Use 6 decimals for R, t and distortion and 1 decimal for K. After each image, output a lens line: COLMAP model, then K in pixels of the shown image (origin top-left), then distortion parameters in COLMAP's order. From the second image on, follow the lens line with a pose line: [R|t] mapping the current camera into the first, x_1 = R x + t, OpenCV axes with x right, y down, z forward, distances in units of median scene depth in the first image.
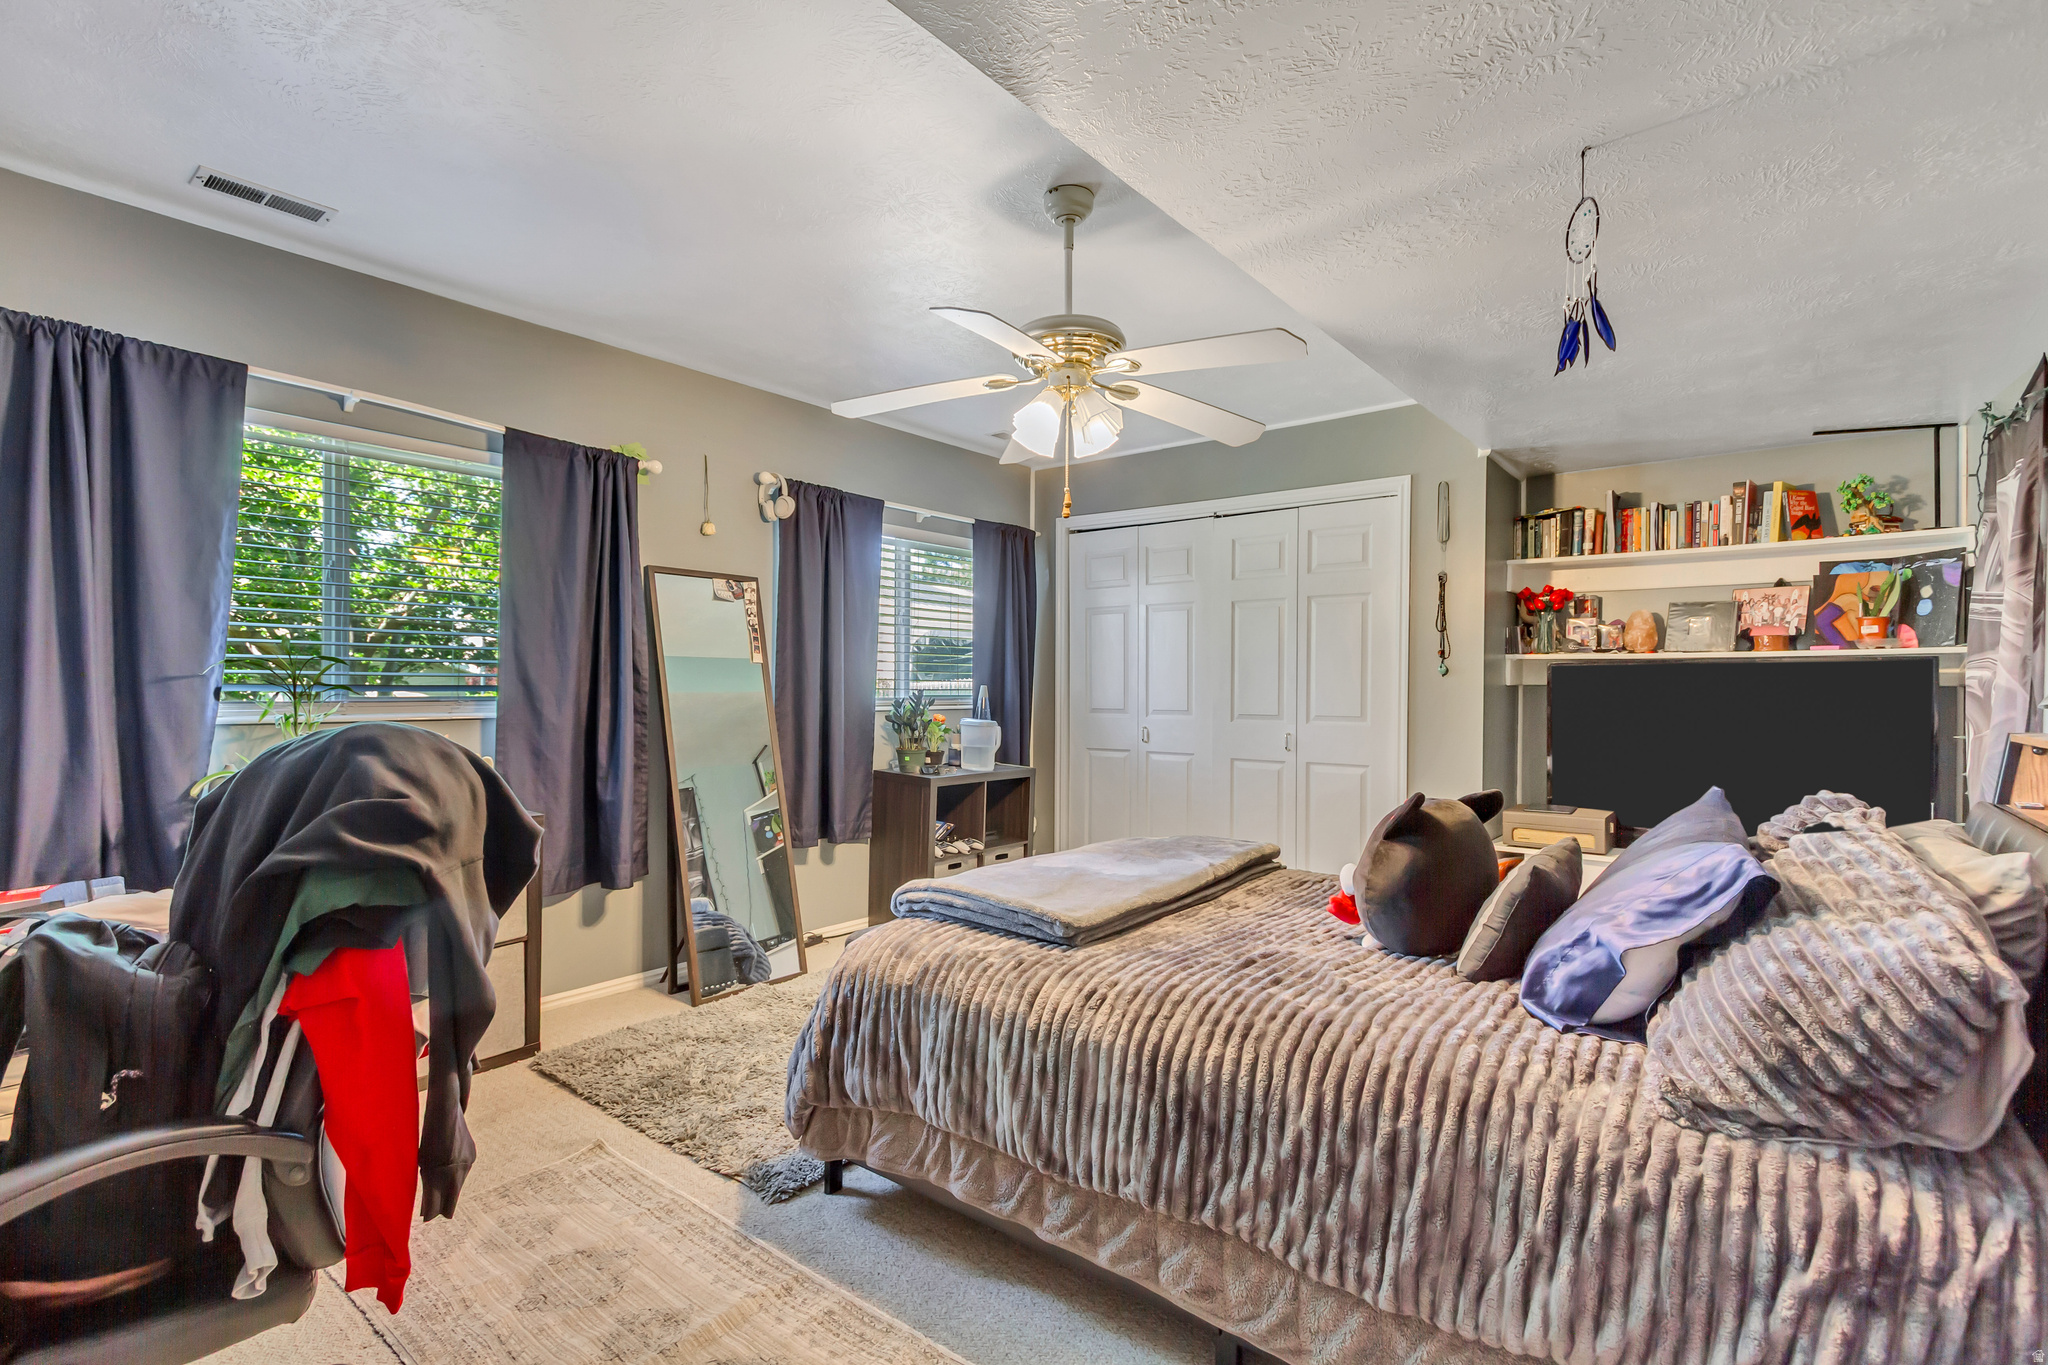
lens RADIAL K [[947.6, 0, 1017.8], [0, 947.6, 680.1], [0, 0, 1]] dist [0.007708, -0.001212]
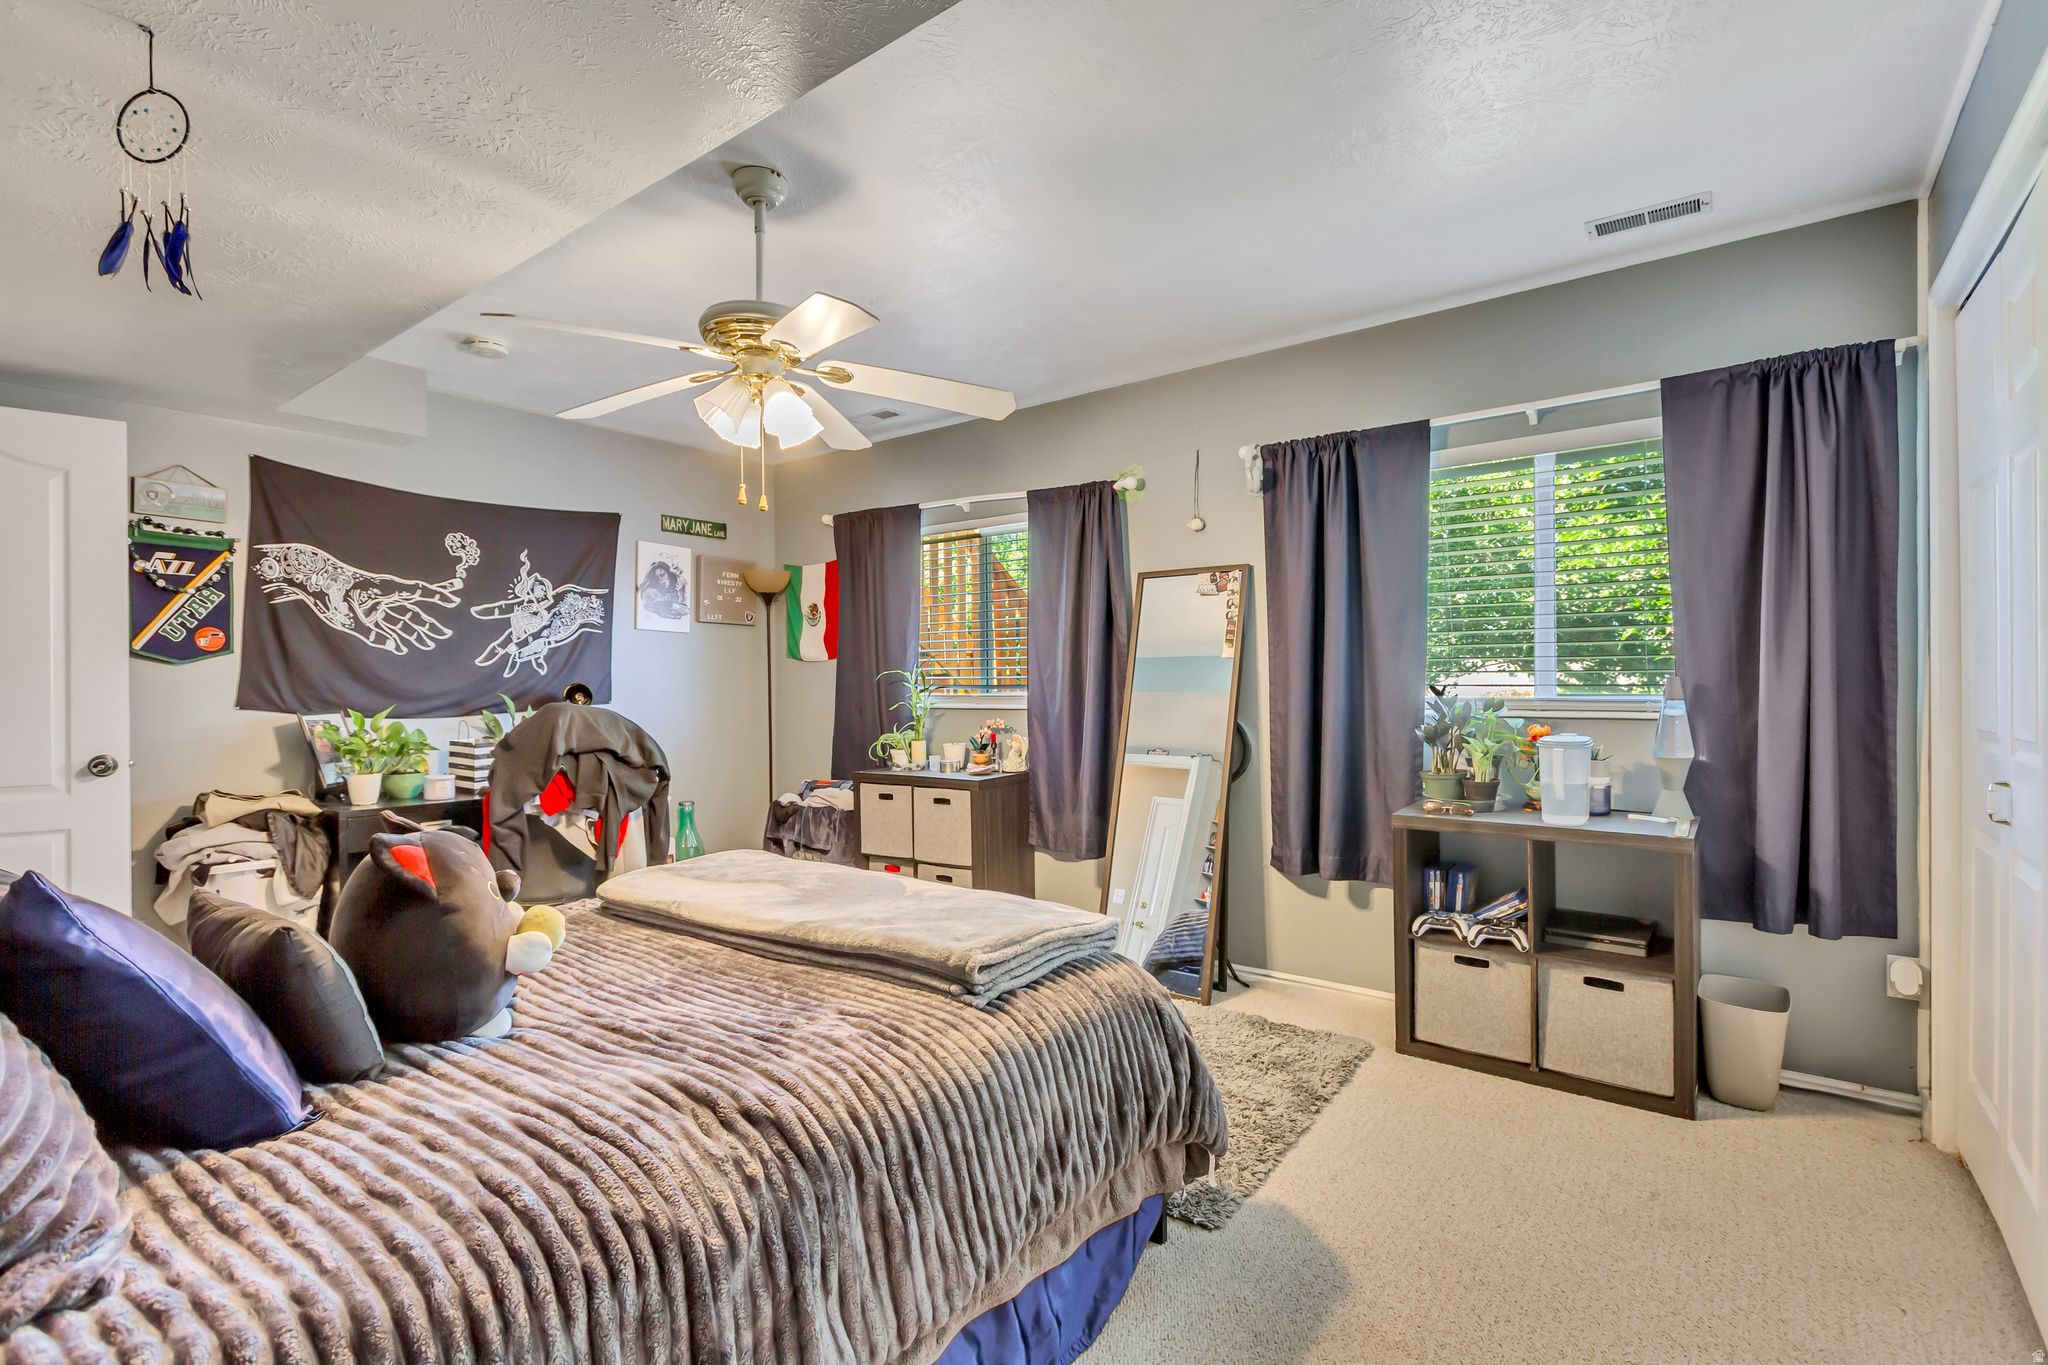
lens RADIAL K [[947.6, 0, 1020.9], [0, 947.6, 690.4], [0, 0, 1]] dist [0.007708, -0.001212]
pose [[0.035936, 0.002916, -0.999350, 0.605488], [0.009069, 0.999954, 0.003243, 0.007732], [0.999313, -0.009180, 0.035908, 0.724734]]
